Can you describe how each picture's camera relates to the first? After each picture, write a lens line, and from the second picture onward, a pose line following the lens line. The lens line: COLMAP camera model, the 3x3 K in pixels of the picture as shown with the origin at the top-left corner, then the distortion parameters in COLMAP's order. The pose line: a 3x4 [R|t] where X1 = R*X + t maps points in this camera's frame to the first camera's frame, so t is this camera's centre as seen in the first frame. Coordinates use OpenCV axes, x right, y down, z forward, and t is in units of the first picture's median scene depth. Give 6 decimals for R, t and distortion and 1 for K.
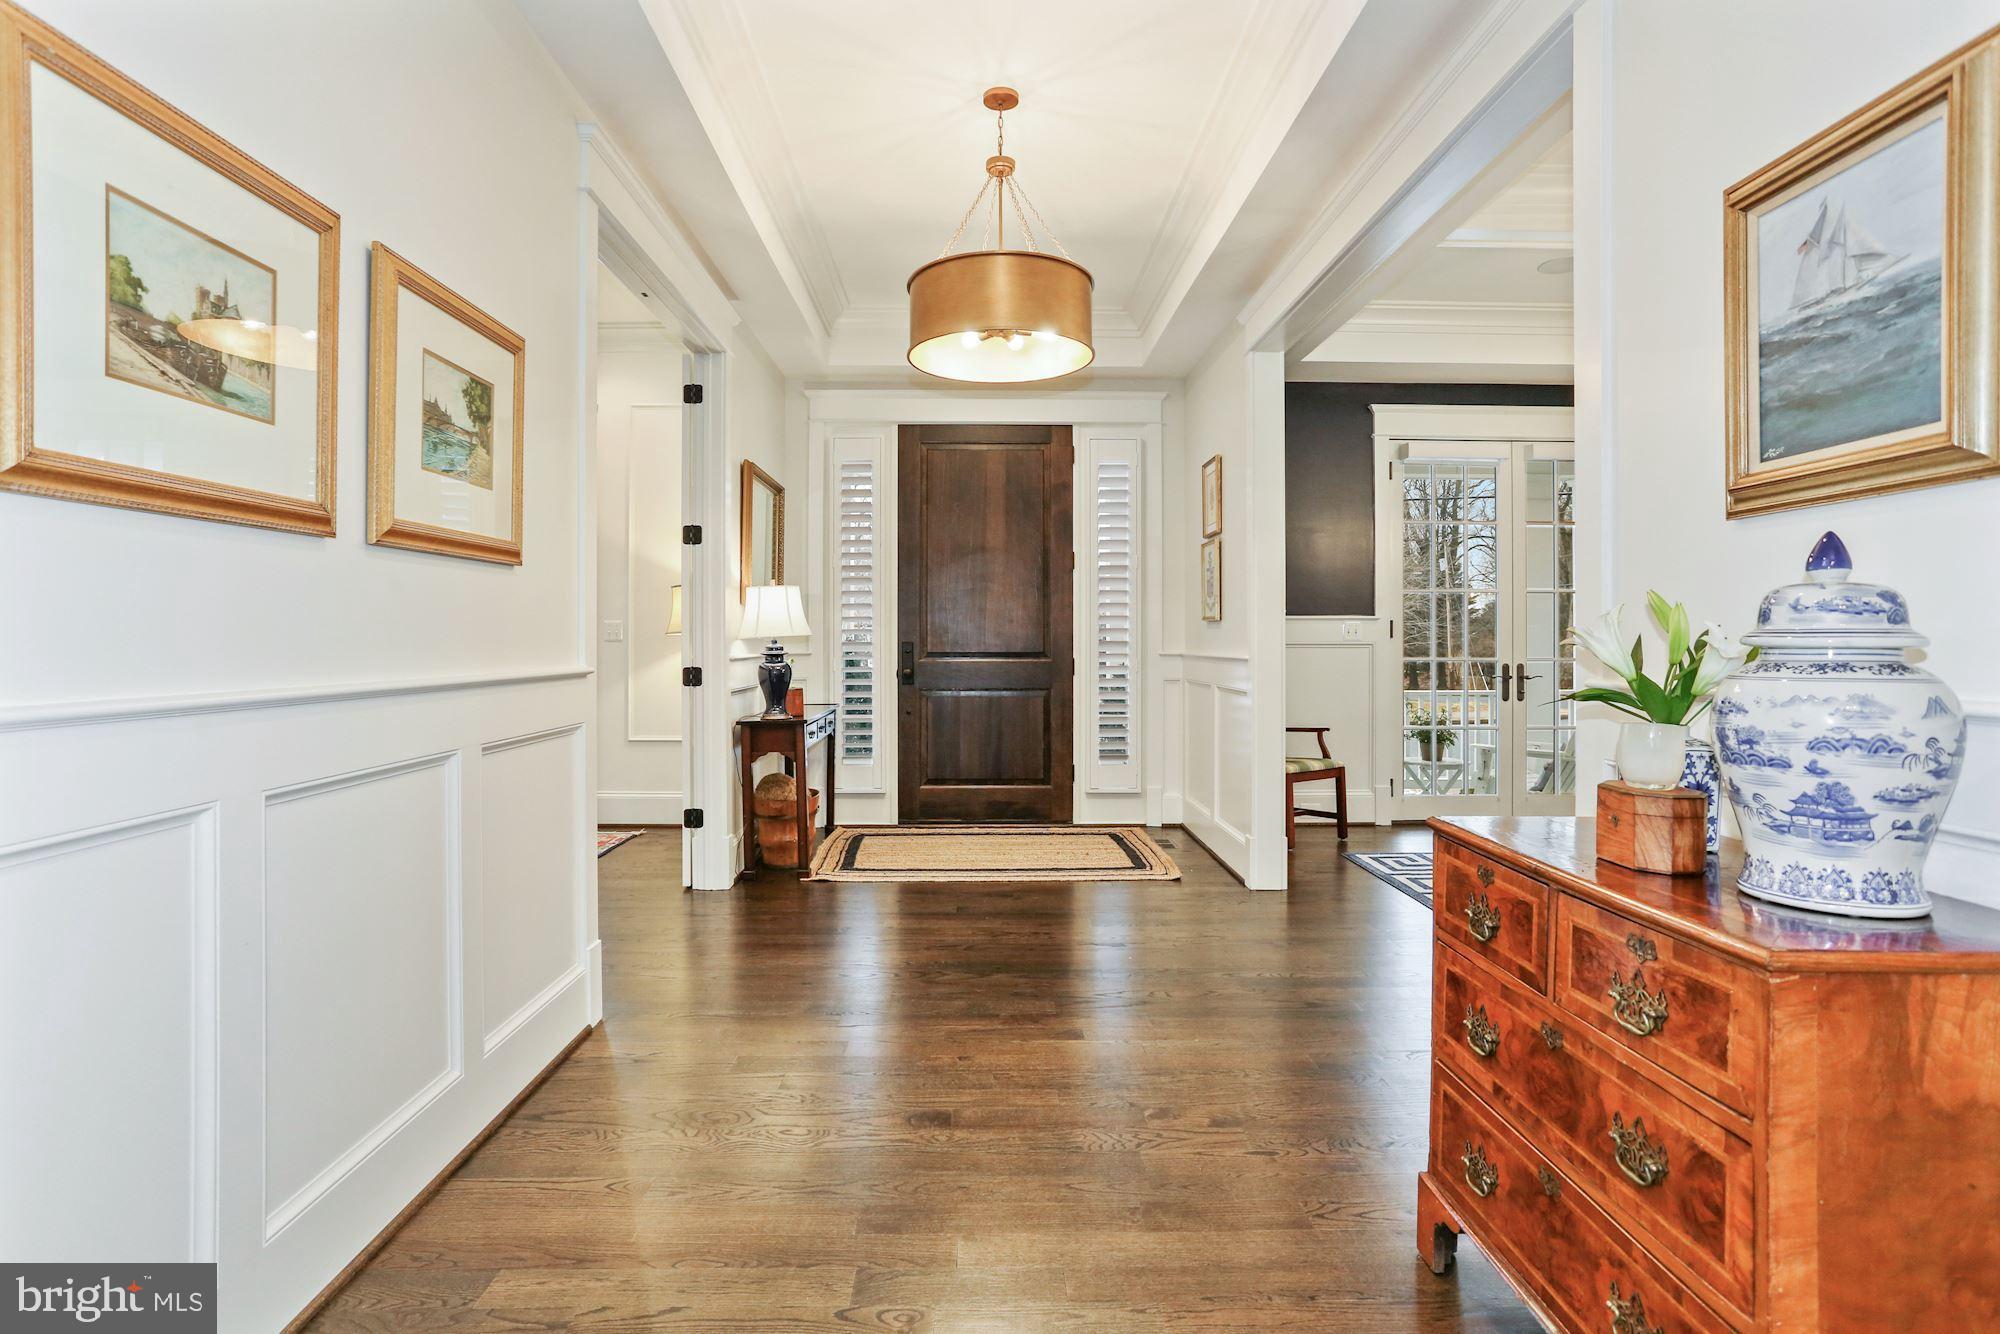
lens RADIAL K [[962.3, 0, 993.5], [0, 962.3, 635.0], [0, 0, 1]] dist [0.002037, 0.000452]
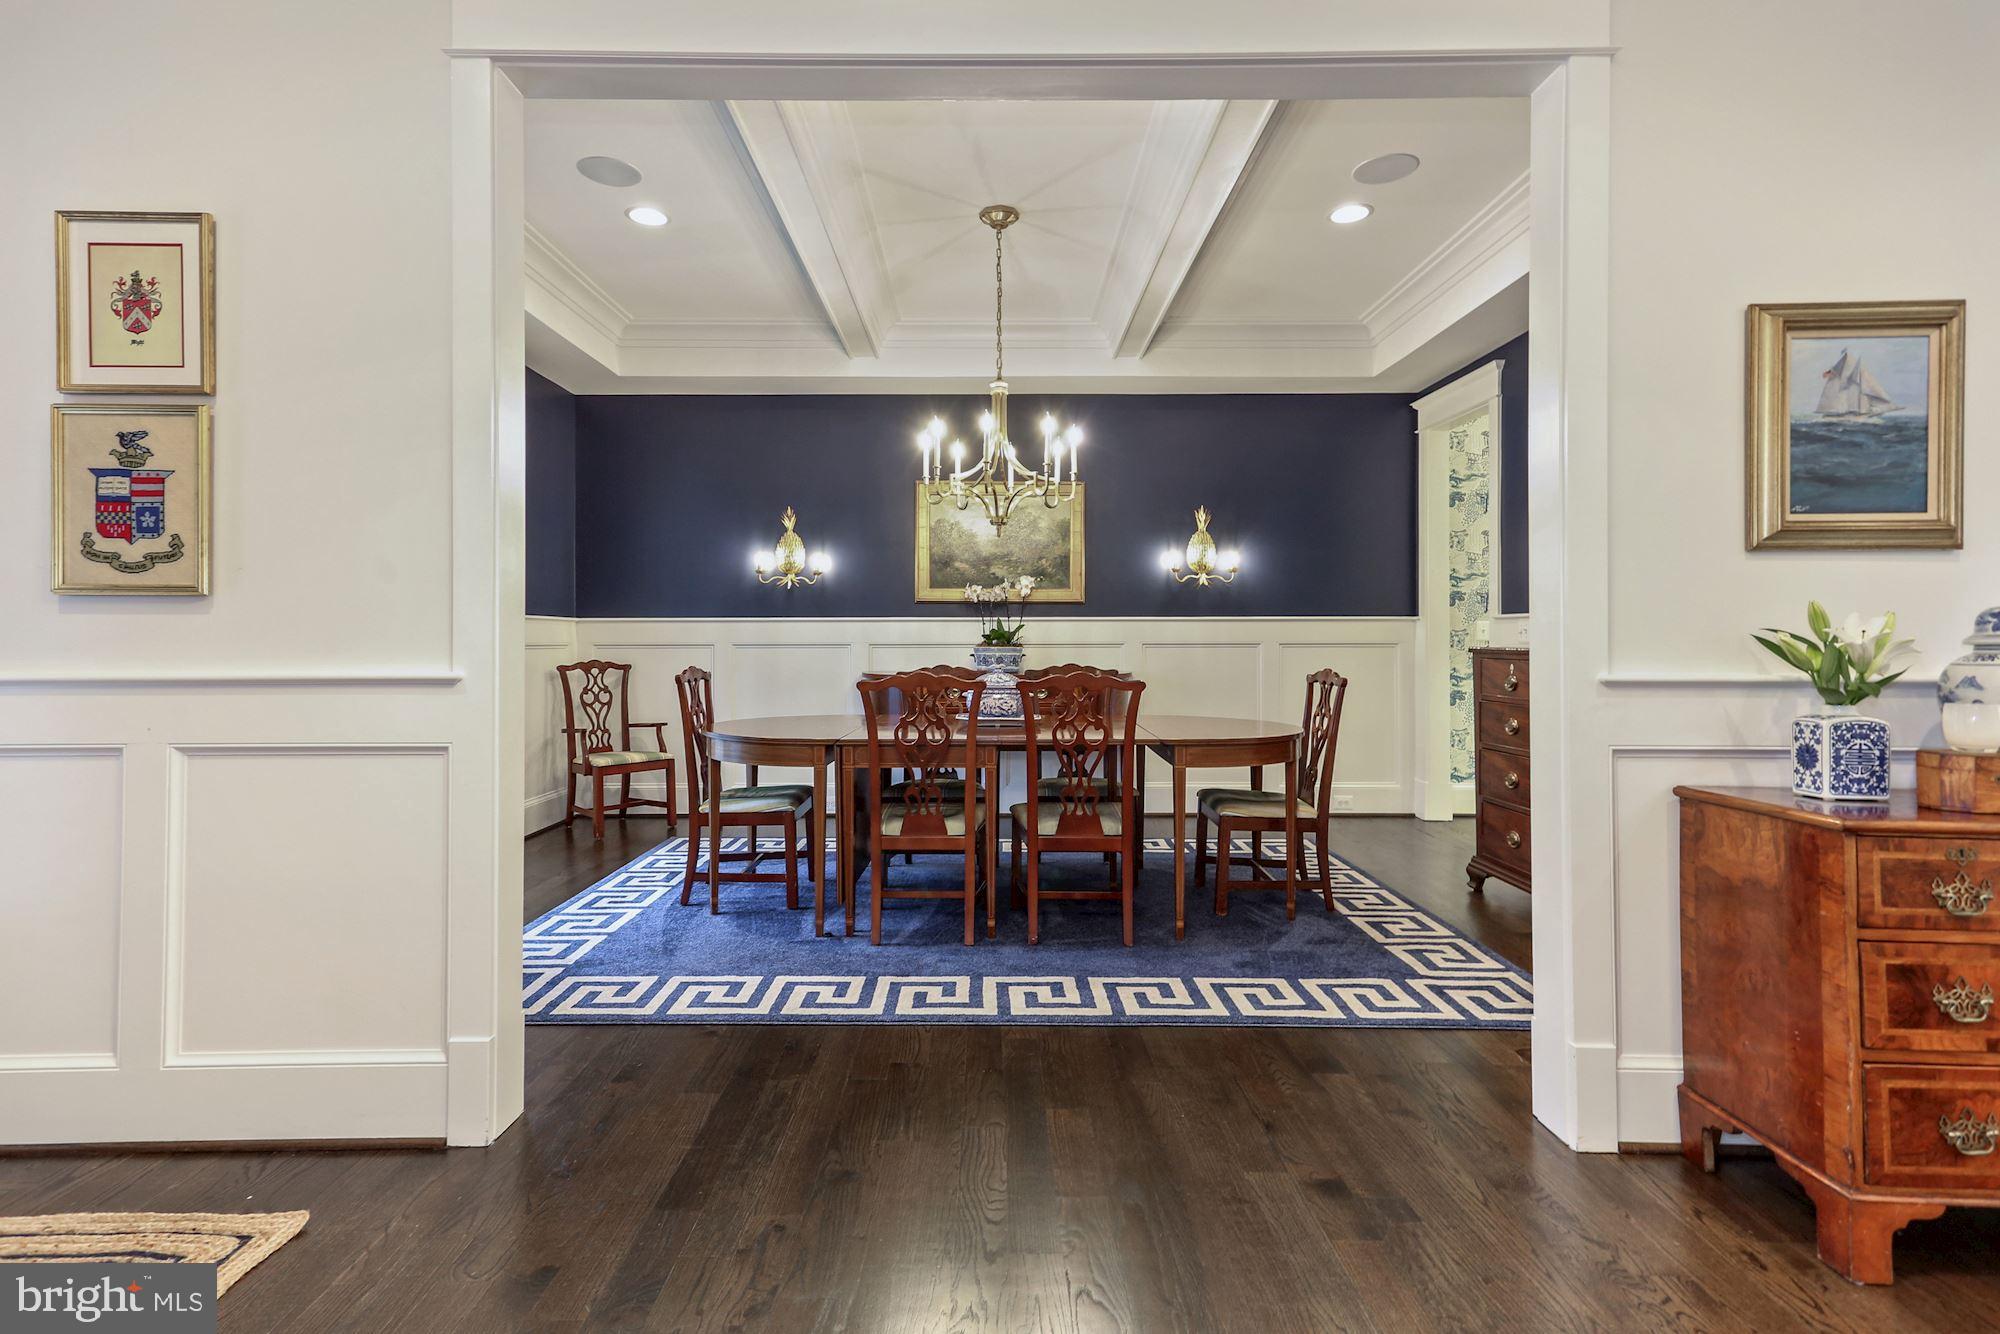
lens RADIAL K [[962.3, 0, 993.5], [0, 962.3, 635.0], [0, 0, 1]] dist [0.002037, 0.000452]
pose [[0.031910, -0.018003, 0.999329, -0.709460], [0.003967, 0.999832, 0.017886, -0.034559], [-0.999483, 0.003394, 0.031976, 2.306587]]
